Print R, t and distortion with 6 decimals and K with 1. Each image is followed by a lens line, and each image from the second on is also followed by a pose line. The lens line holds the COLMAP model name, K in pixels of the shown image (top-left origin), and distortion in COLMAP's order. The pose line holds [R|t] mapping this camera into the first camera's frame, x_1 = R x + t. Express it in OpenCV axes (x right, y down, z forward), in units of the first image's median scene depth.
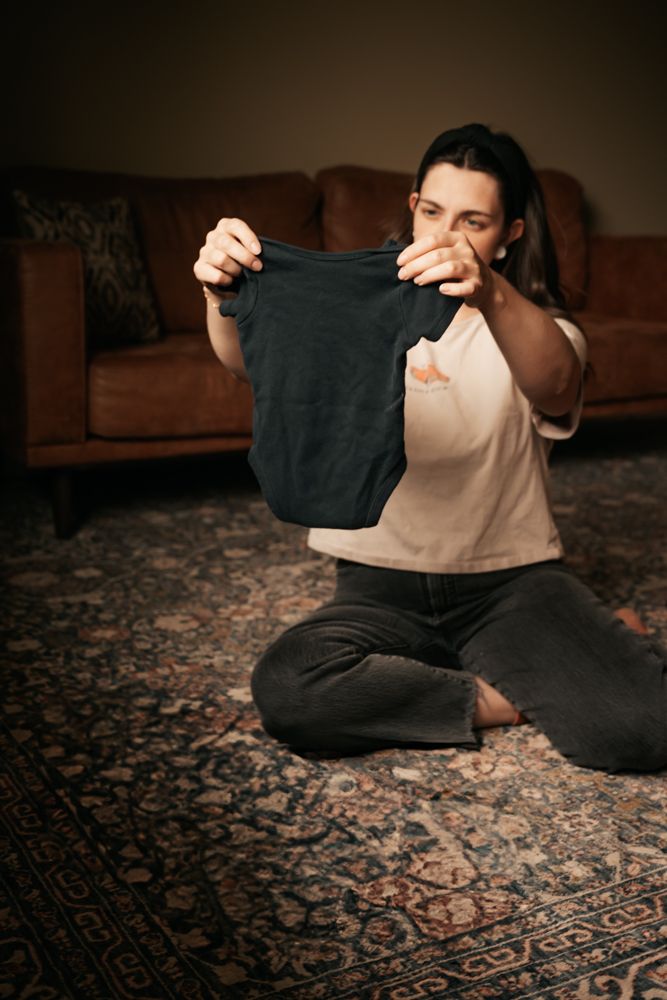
lens RADIAL K [[1277.9, 0, 330.1], [0, 1277.9, 500.6], [0, 0, 1]] dist [0.001895, 0.000000]
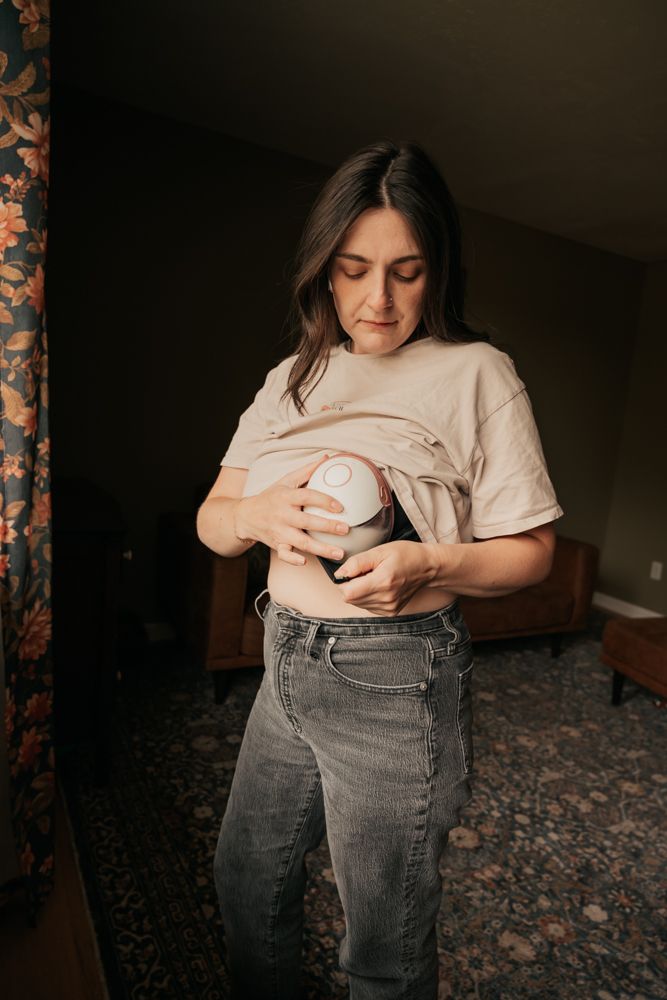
lens RADIAL K [[668.4, 0, 332.9], [0, 668.4, 510.9], [0, 0, 1]] dist [0.012727, -0.004177]
pose [[0.996274, 0.086181, 0.003440, -0.111183], [-0.085645, 0.993221, -0.078592, -0.273788], [-0.010190, 0.078005, 0.996901, 0.038680]]
